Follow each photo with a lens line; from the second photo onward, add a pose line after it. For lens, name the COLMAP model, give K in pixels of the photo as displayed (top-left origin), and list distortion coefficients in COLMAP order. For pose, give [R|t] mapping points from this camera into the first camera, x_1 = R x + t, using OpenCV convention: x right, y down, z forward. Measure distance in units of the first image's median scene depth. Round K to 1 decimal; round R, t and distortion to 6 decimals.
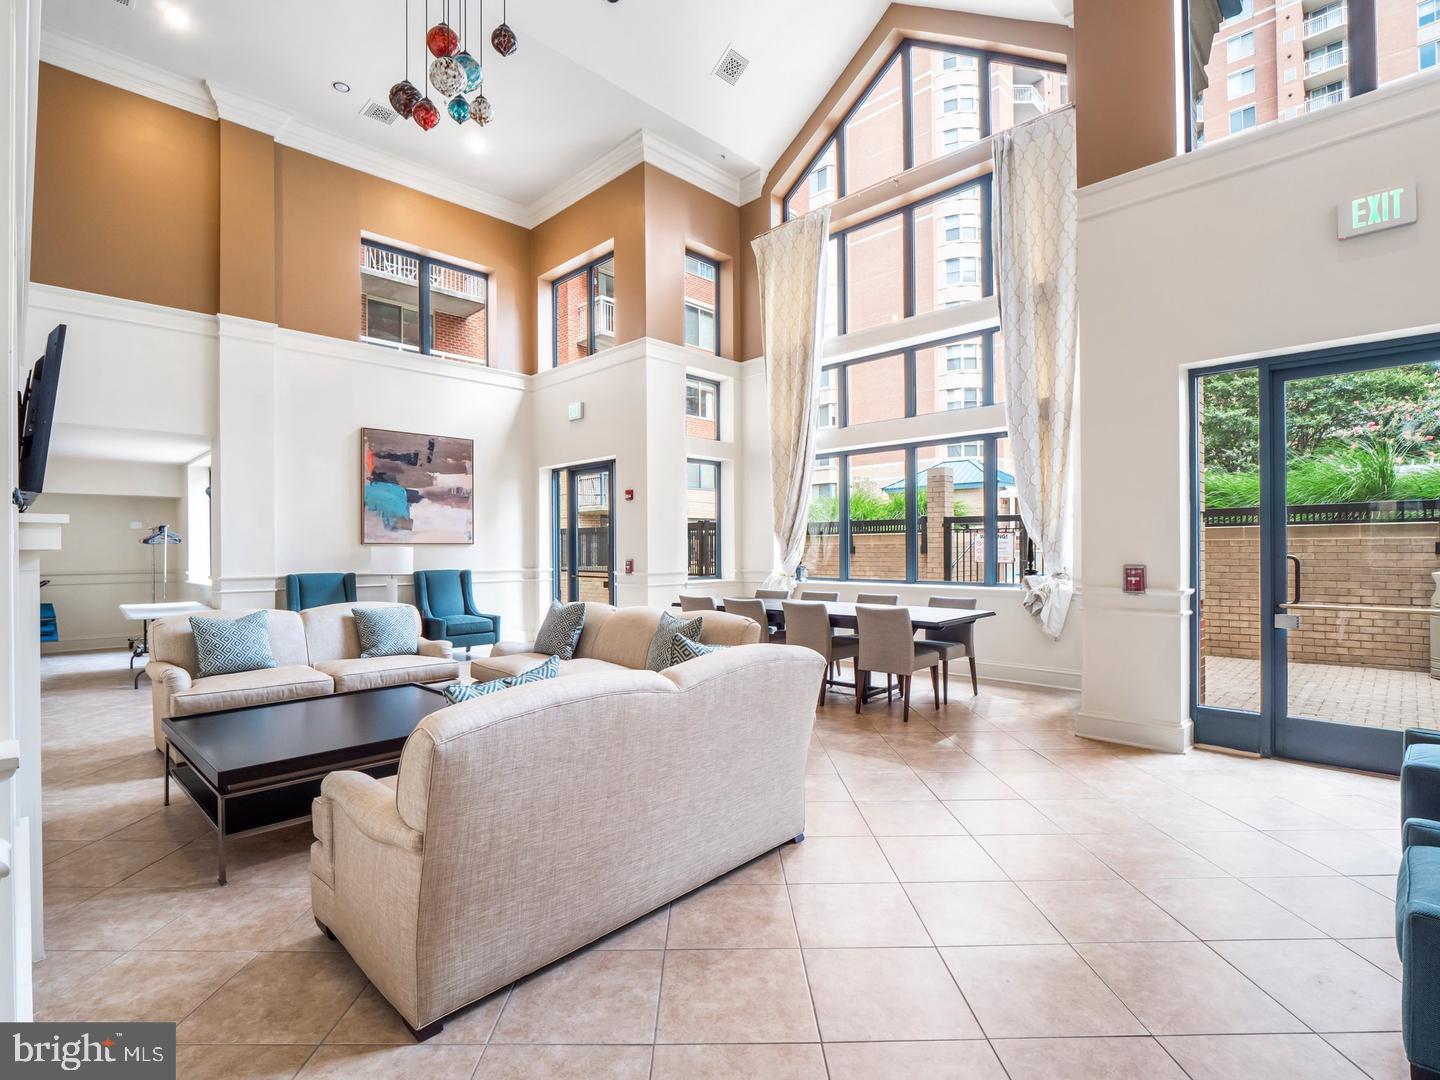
lens RADIAL K [[707.9, 0, 715.0], [0, 707.9, 545.5], [0, 0, 1]] dist [-0.015752, 0.000794]
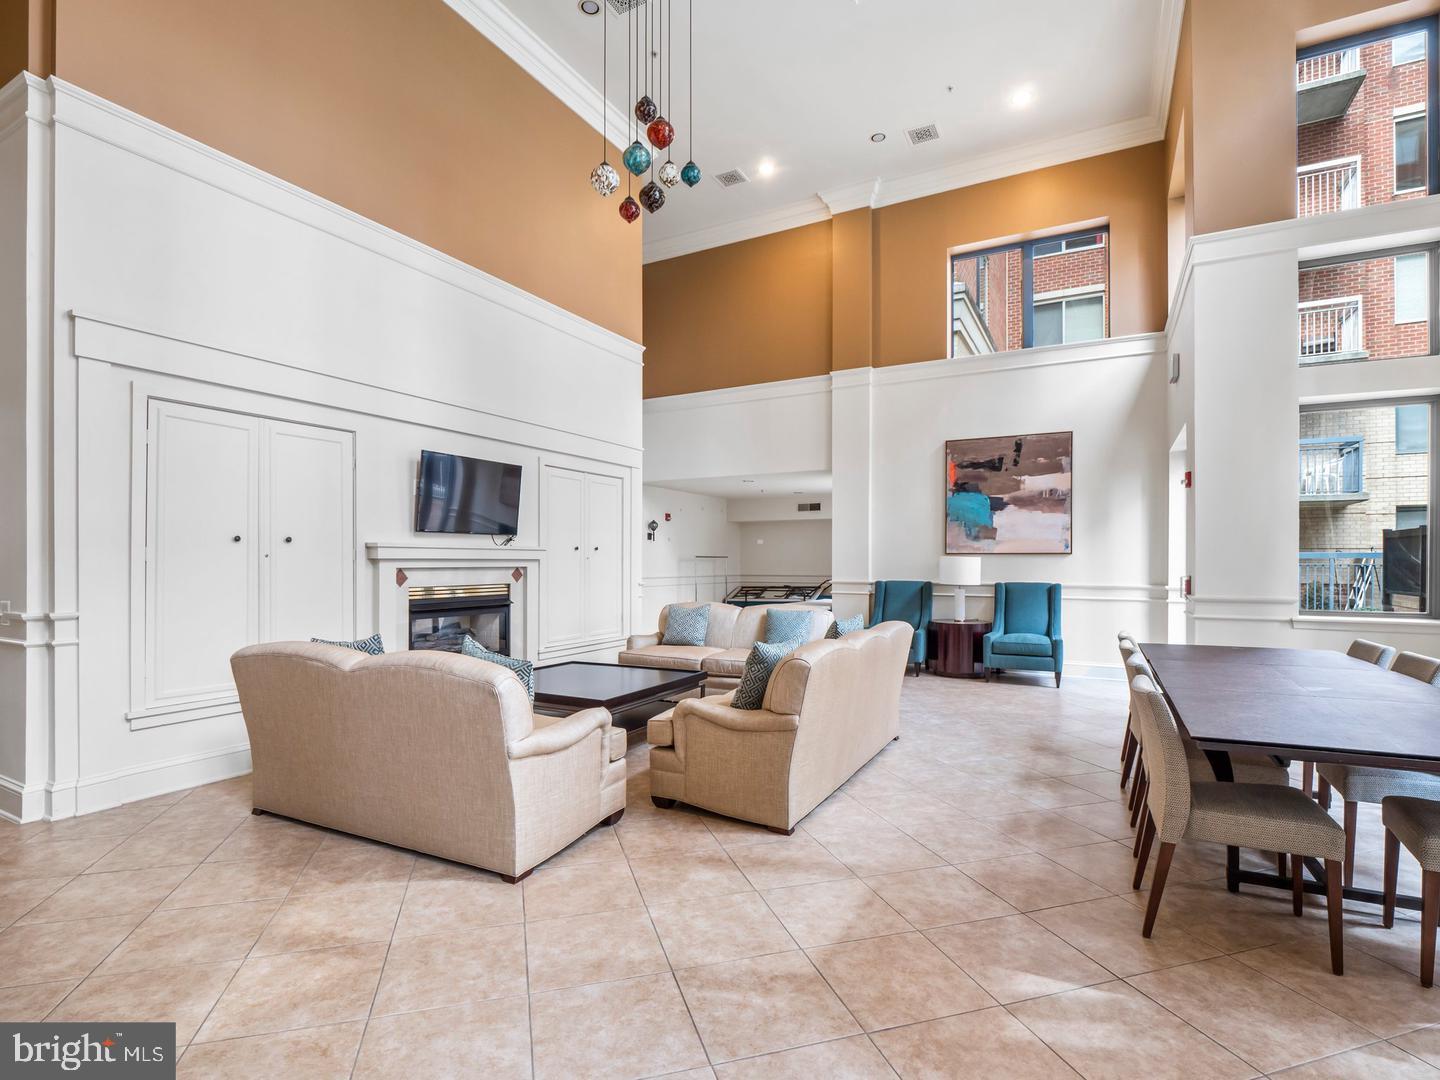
lens RADIAL K [[707.9, 0, 694.3], [0, 707.9, 560.0], [0, 0, 1]] dist [-0.015752, 0.000794]
pose [[0.265408, 0.004866, -0.964124, 0.386247], [0.002271, 0.999981, 0.005672, -0.000275], [0.964133, -0.003695, 0.265392, 0.362525]]
